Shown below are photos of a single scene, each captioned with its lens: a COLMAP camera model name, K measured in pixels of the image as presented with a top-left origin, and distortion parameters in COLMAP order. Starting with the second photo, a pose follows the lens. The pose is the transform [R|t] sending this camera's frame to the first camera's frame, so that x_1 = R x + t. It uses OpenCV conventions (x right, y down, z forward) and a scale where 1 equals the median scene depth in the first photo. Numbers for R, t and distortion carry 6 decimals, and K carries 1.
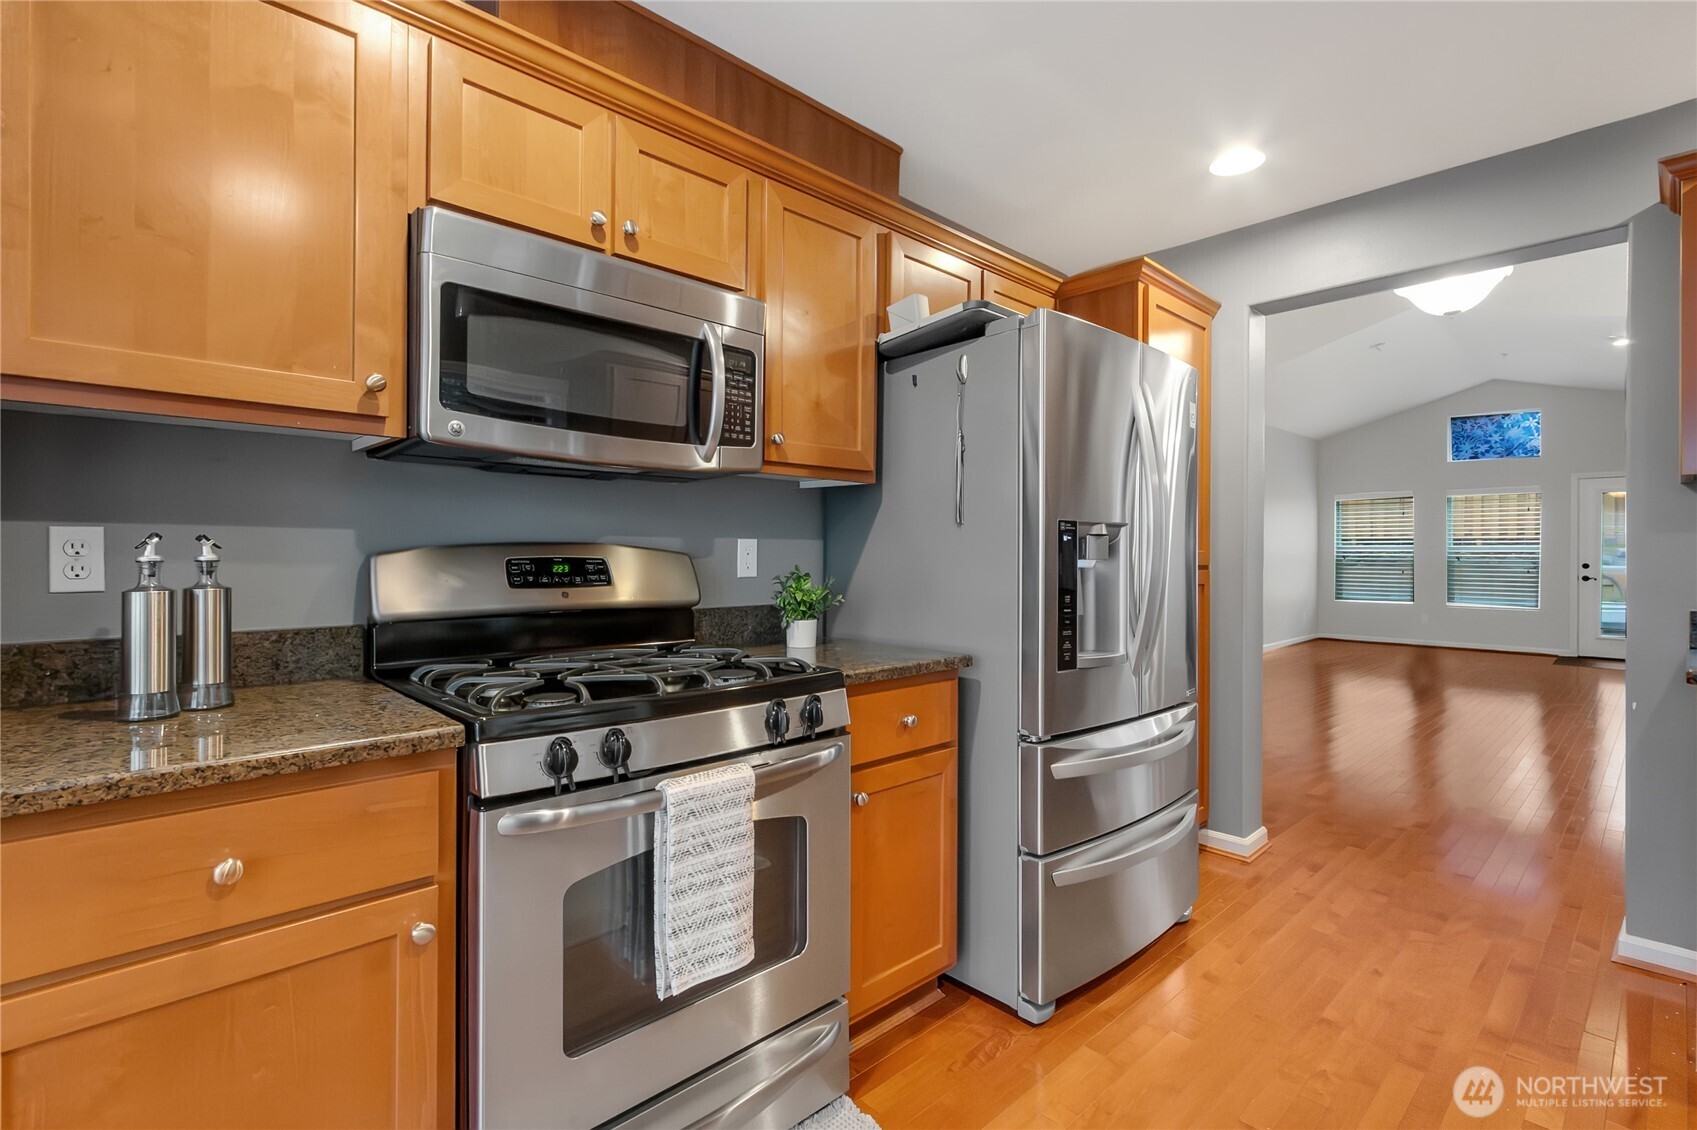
lens RADIAL K [[795.4, 0, 837.6], [0, 795.4, 554.5], [0, 0, 1]] dist [0.009910, -0.001538]
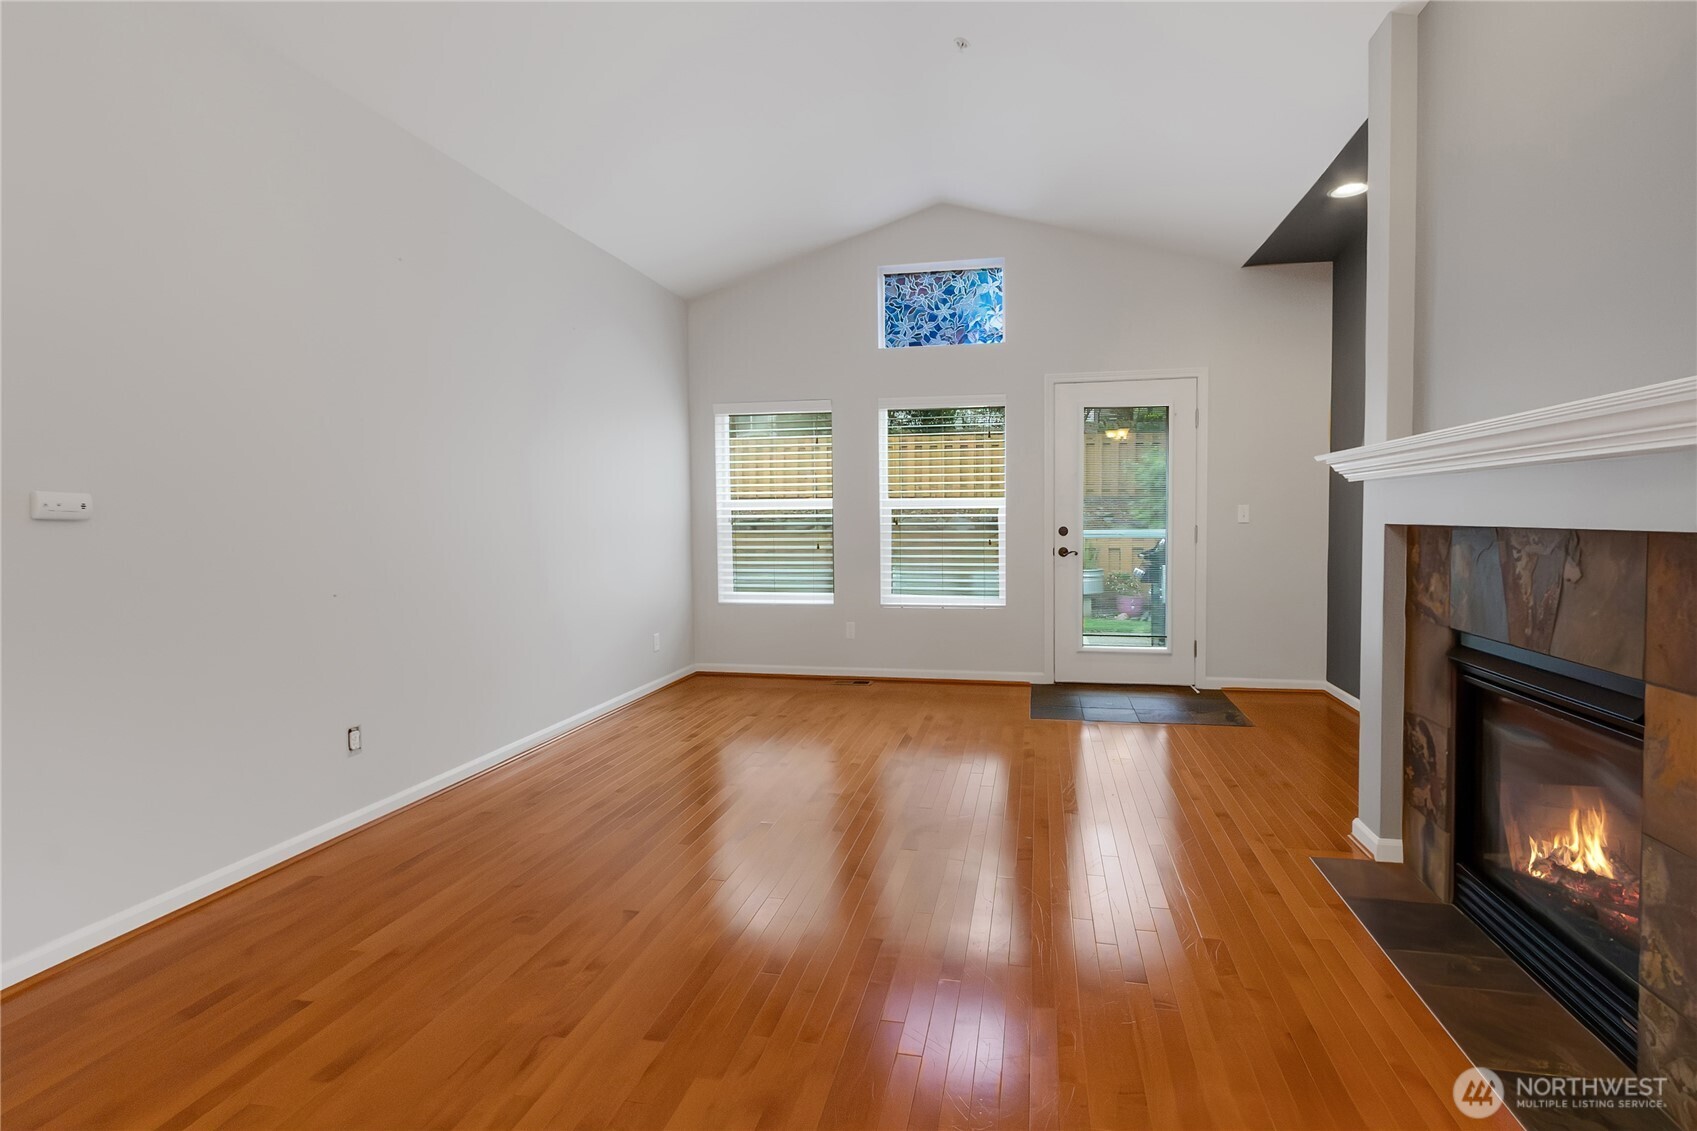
lens RADIAL K [[795.4, 0, 853.6], [0, 795.4, 552.9], [0, 0, 1]] dist [0.009910, -0.001538]
pose [[0.823551, -0.054197, 0.564648, 2.016706], [0.016322, 0.997277, 0.071916, -0.064504], [-0.567008, -0.050010, 0.822193, 2.580564]]
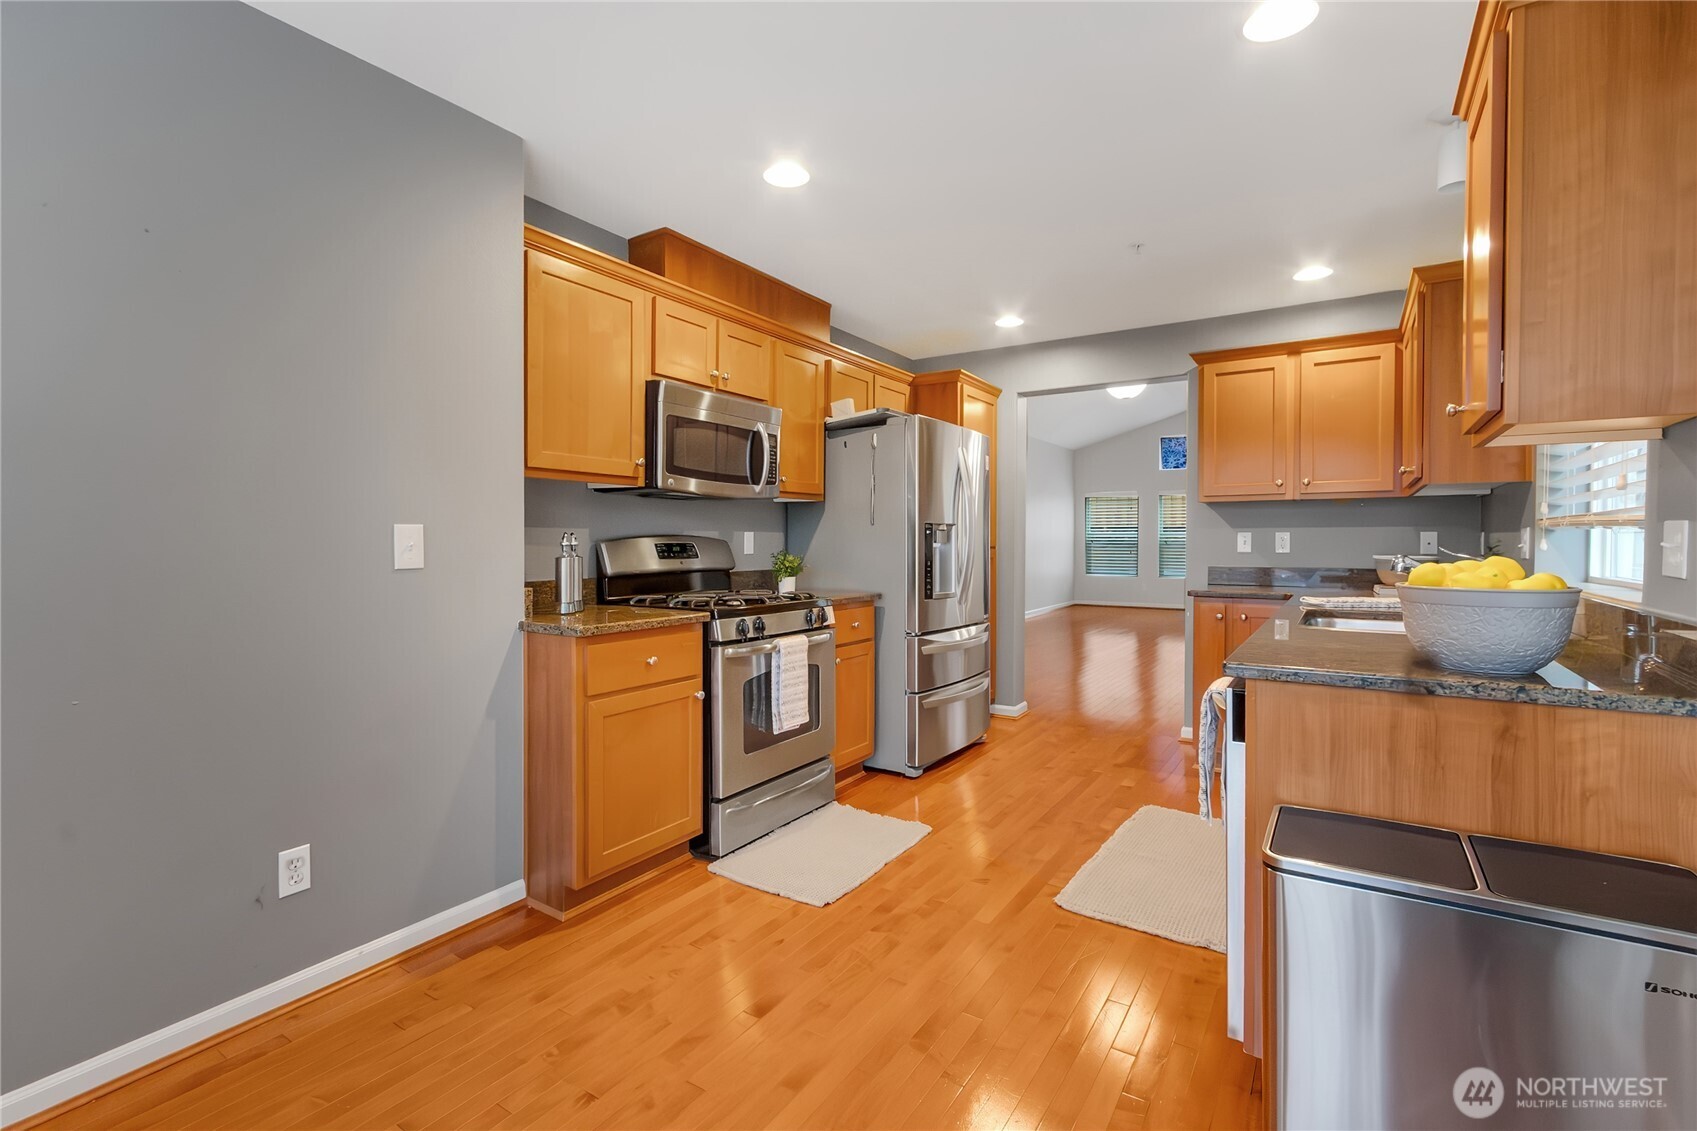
lens RADIAL K [[795.4, 0, 861.6], [0, 795.4, 550.4], [0, 0, 1]] dist [0.009910, -0.001538]
pose [[0.964740, -0.006328, 0.263129, -0.354046], [0.002753, 0.999899, 0.013951, -0.002958], [-0.263191, -0.012735, 0.964660, -0.775502]]
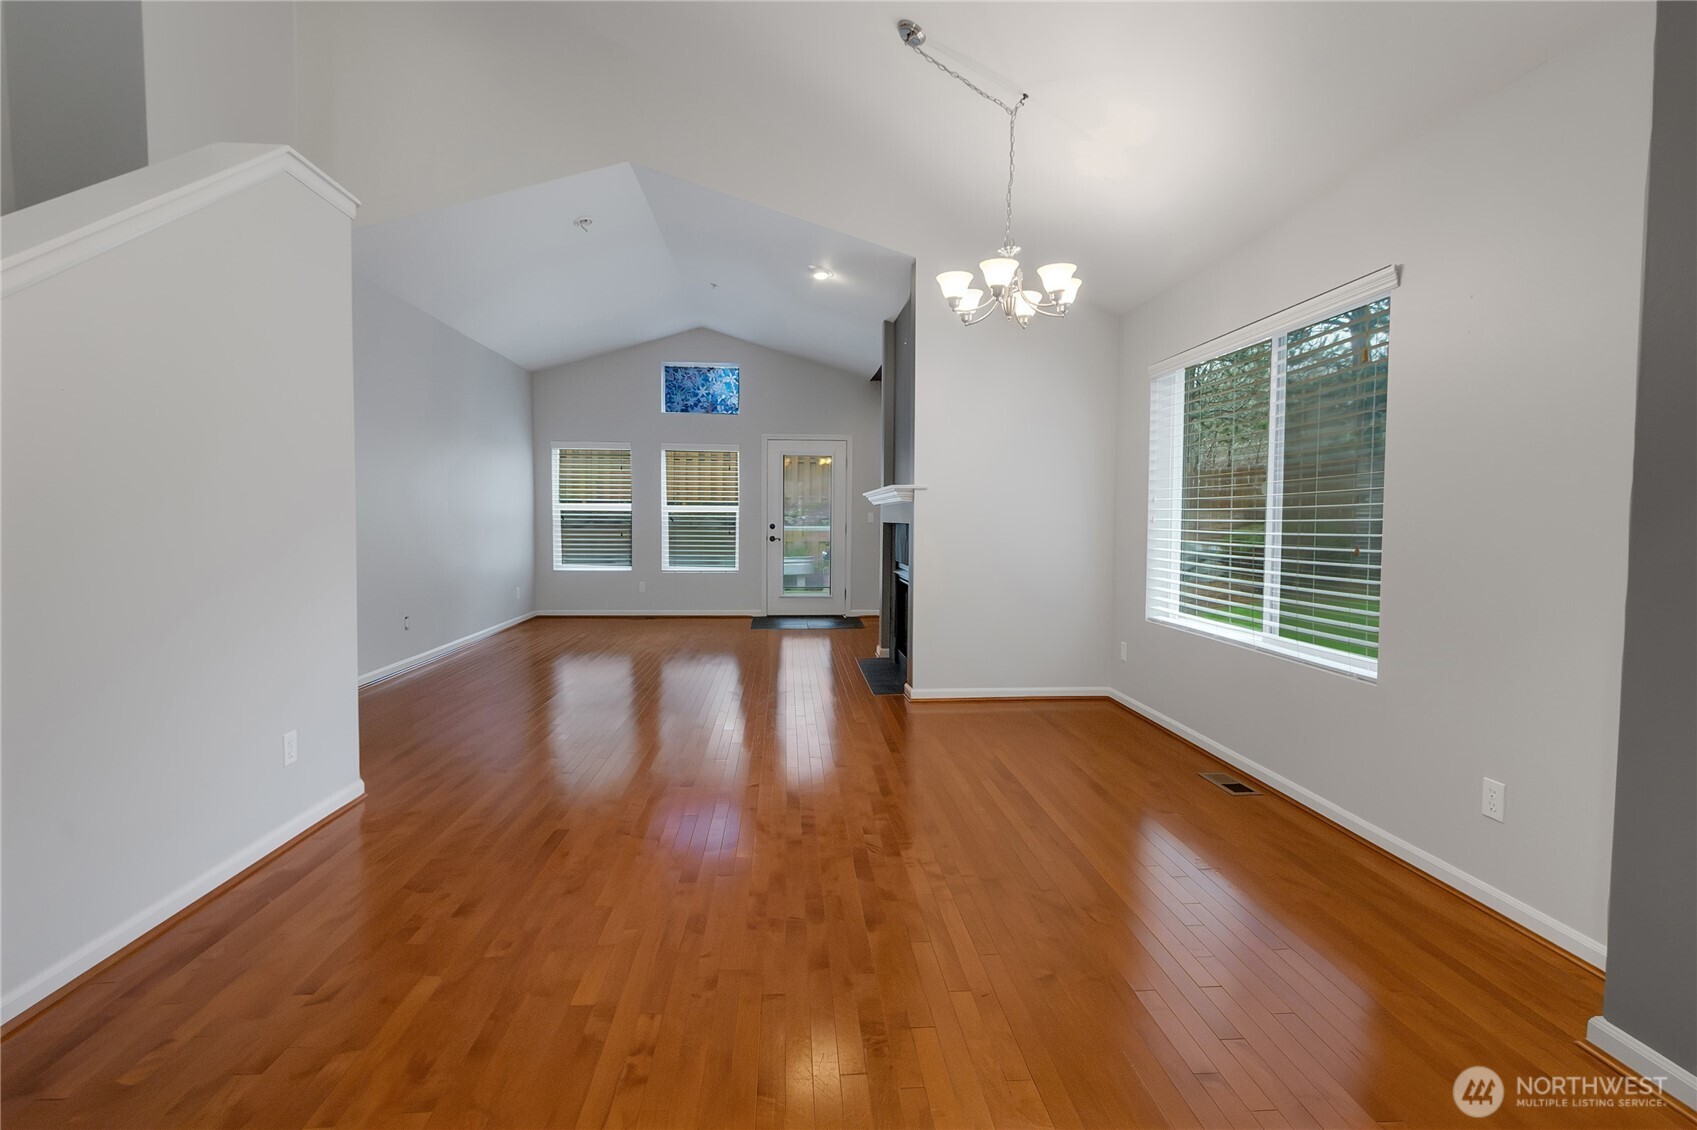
lens RADIAL K [[795.4, 0, 857.8], [0, 795.4, 552.4], [0, 0, 1]] dist [0.009910, -0.001538]
pose [[0.637561, -0.047838, 0.768913, 0.956685], [-0.007102, 0.997663, 0.067958, -0.097502], [-0.770367, -0.048788, 0.635731, 1.163285]]
